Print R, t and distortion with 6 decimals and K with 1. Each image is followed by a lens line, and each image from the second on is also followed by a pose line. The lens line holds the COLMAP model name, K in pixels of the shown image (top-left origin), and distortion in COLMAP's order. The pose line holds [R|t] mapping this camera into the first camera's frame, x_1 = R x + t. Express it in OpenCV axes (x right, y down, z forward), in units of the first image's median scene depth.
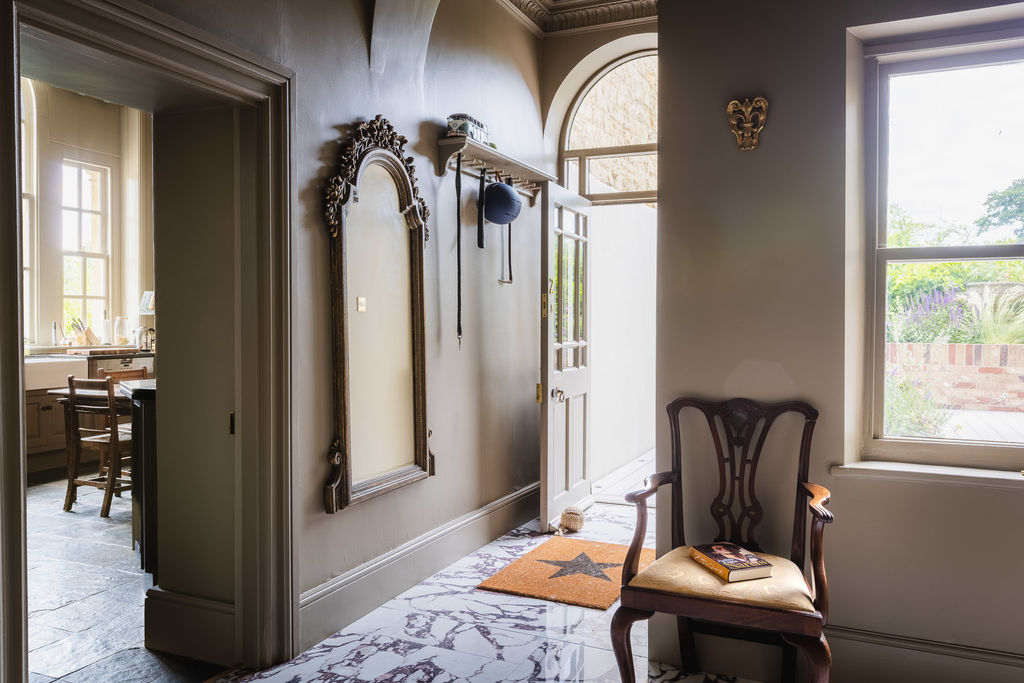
lens RADIAL K [[791.3, 0, 512.5], [0, 791.3, 337.6], [0, 0, 1]] dist [0.012408, 0.006956]
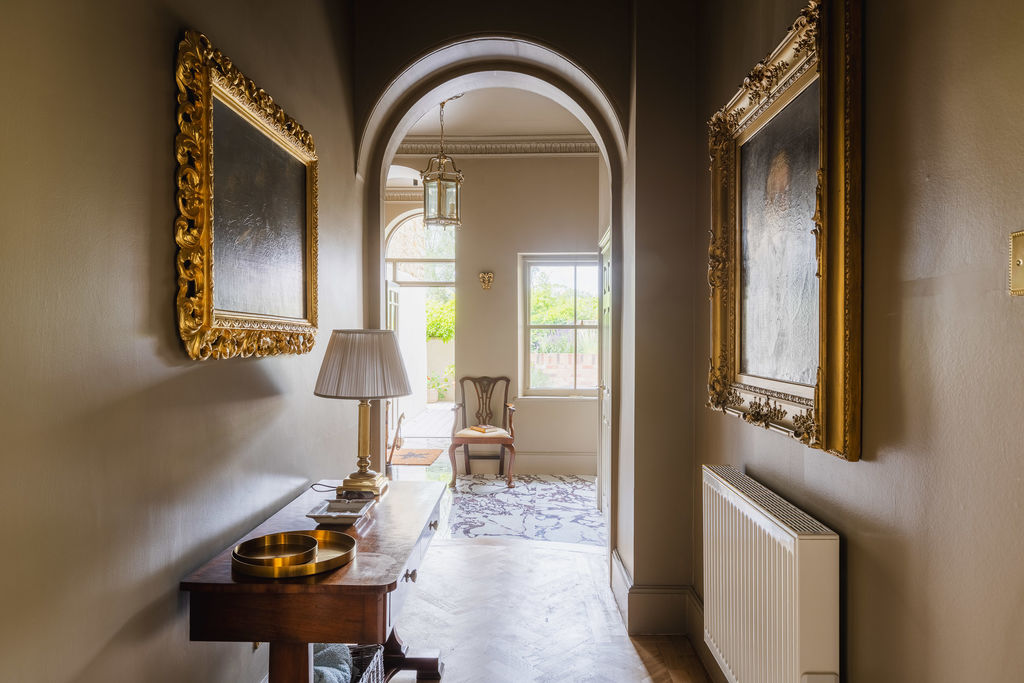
lens RADIAL K [[664.5, 0, 518.8], [0, 664.5, 340.2], [0, 0, 1]] dist [-0.002476, -0.002104]
pose [[0.920154, -0.004171, 0.391535, -0.376579], [0.008654, 0.999916, -0.009686, -0.020886], [-0.391461, 0.012301, 0.920112, -0.880425]]
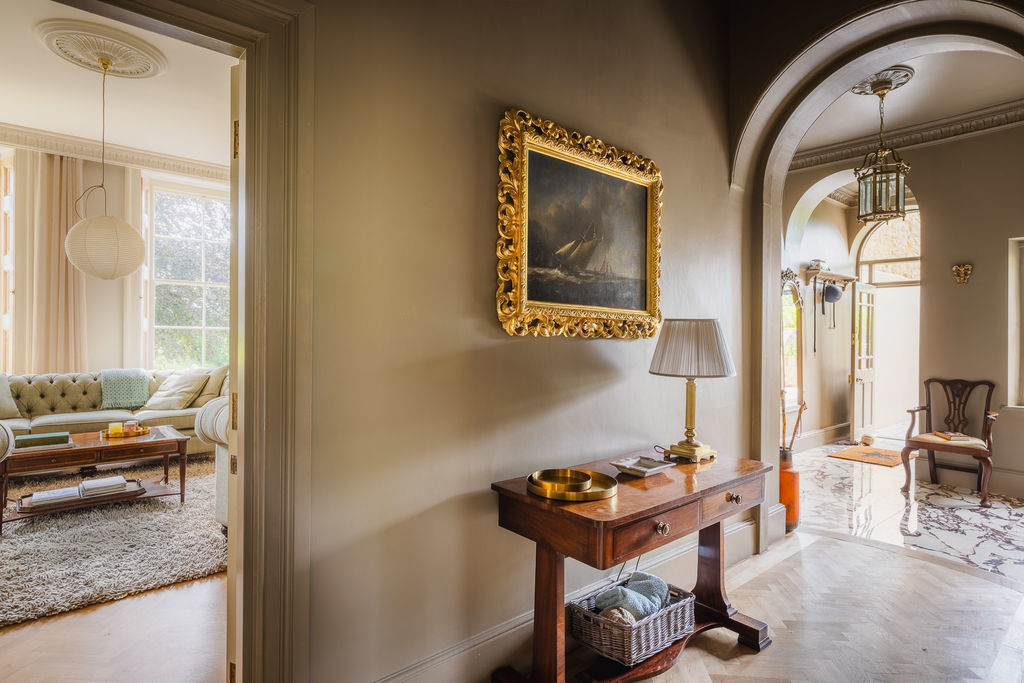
lens RADIAL K [[545.8, 0, 515.9], [0, 545.8, 339.4], [0, 0, 1]] dist [-0.003068, 0.002290]
pose [[0.904986, 0.007483, -0.425375, -0.186843], [-0.015373, 0.999768, -0.015118, -0.003355], [0.425163, 0.020221, 0.904891, -0.866727]]
